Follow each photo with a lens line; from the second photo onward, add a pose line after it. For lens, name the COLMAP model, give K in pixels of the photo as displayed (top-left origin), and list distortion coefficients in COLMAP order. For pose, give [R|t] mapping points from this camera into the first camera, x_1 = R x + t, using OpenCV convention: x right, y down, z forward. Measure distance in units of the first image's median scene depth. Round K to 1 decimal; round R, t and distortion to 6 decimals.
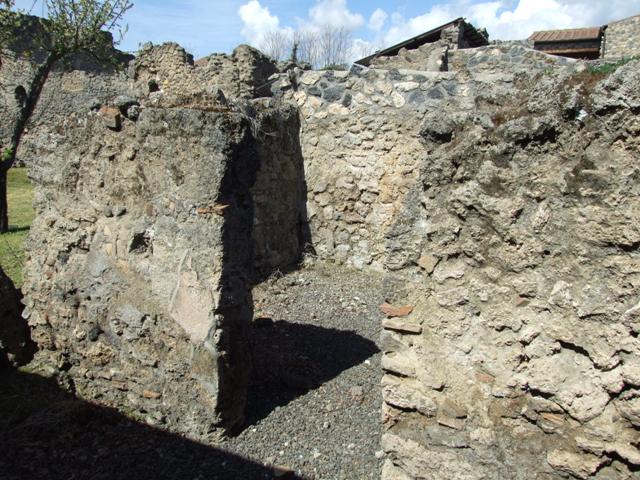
lens RADIAL K [[508.4, 0, 322.4], [0, 508.4, 241.3], [0, 0, 1]] dist [-0.067154, 0.058745]
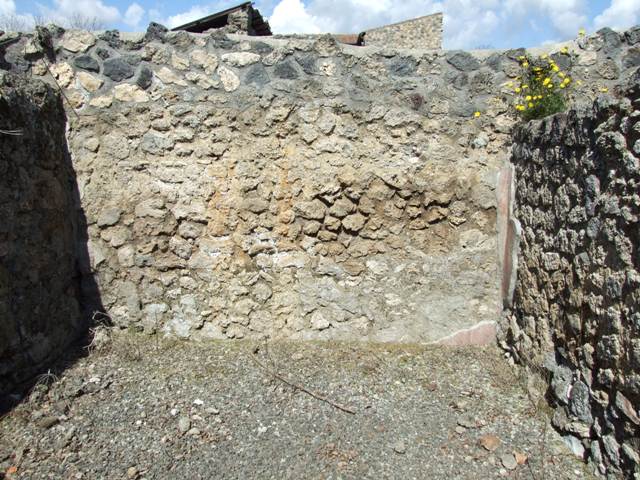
lens RADIAL K [[508.4, 0, 318.8], [0, 508.4, 236.0], [0, 0, 1]] dist [-0.067154, 0.058745]
pose [[0.906246, -0.084144, 0.414292, -0.029948], [0.088771, 0.996019, 0.008110, -0.067574], [-0.413325, 0.029428, 0.910108, 0.337438]]
